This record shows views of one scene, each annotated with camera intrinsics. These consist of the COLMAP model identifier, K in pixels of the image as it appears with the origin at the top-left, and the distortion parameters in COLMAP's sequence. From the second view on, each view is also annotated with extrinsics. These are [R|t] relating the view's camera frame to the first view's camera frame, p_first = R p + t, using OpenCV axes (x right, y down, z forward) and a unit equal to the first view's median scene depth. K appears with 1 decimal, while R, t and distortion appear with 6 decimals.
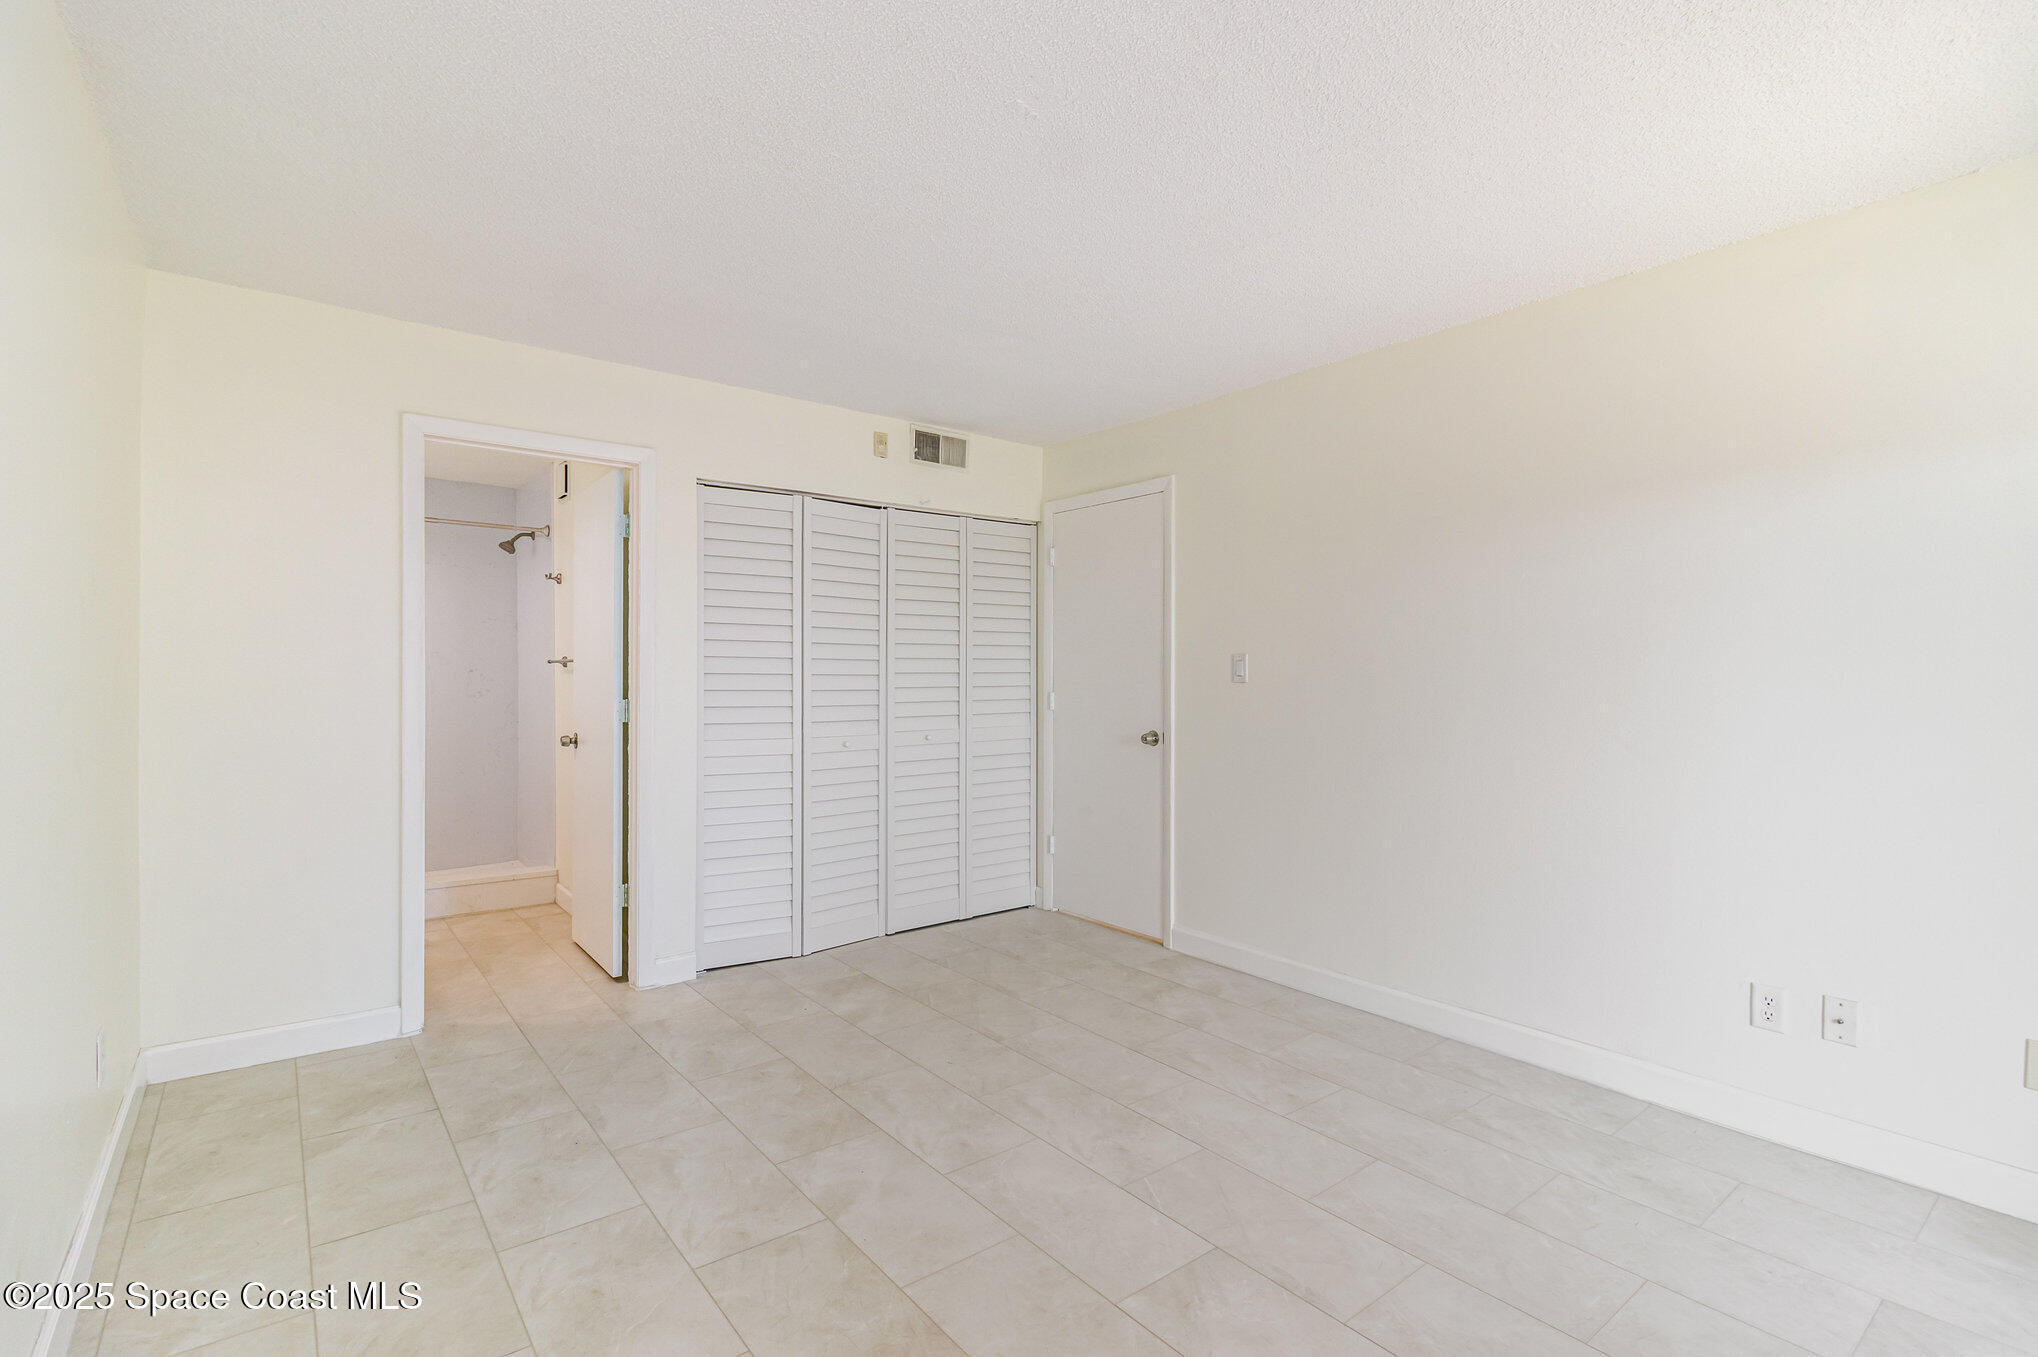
lens RADIAL K [[955.6, 0, 1018.8], [0, 955.6, 680.5], [0, 0, 1]] dist [0.000480, 0.000350]
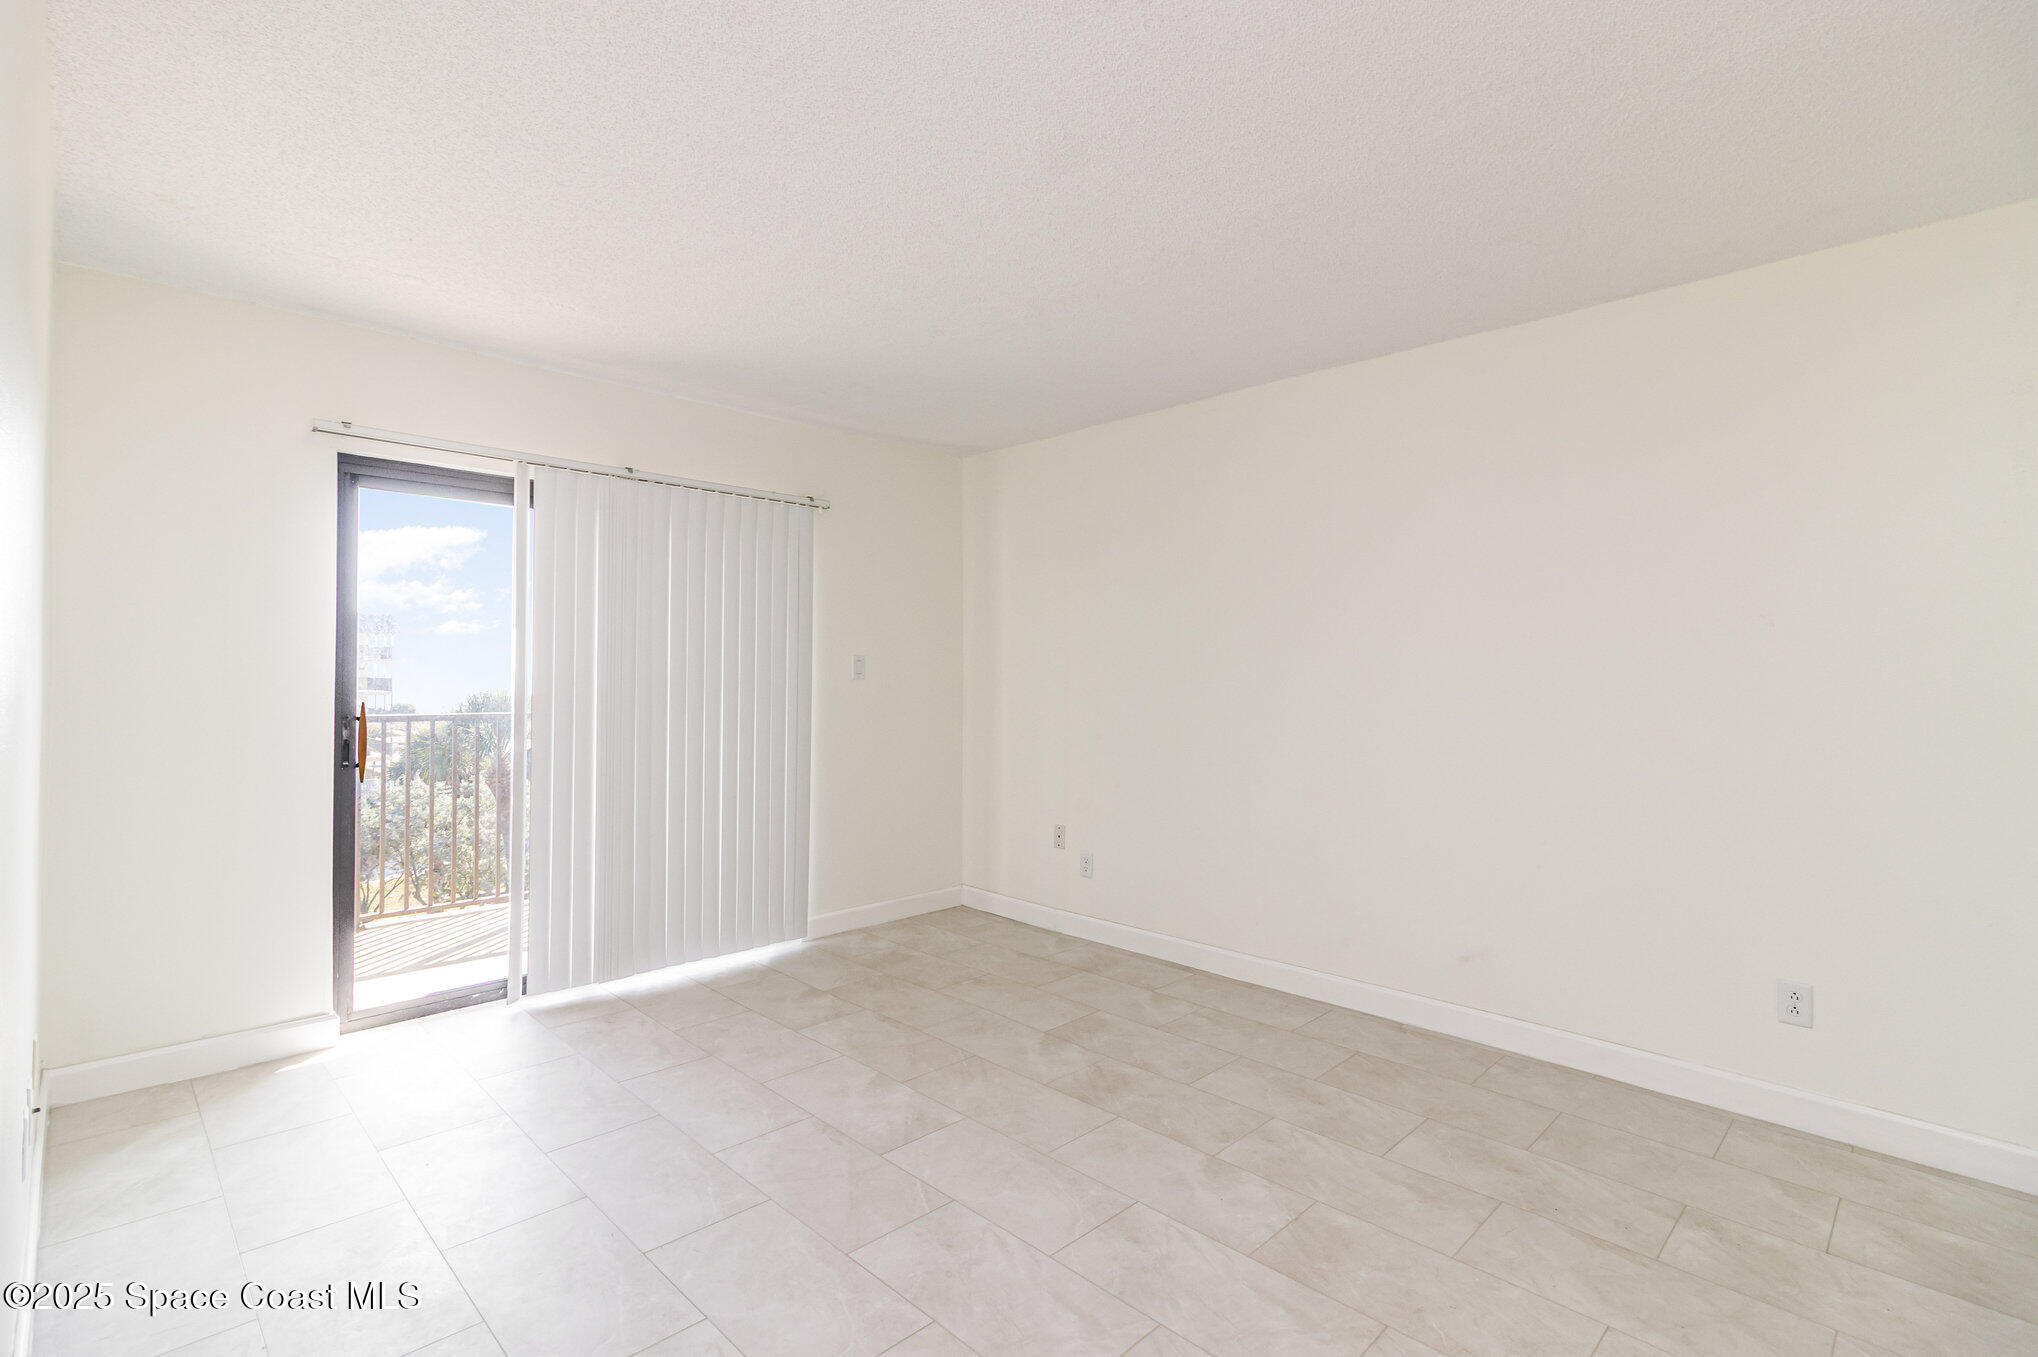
lens RADIAL K [[955.6, 0, 1019.4], [0, 955.6, 674.5], [0, 0, 1]] dist [0.000480, 0.000350]
pose [[-0.993320, -0.012449, -0.114716, 0.147987], [-0.013050, 0.999905, 0.004488, -0.016429], [0.114649, 0.005955, -0.993388, 1.831650]]
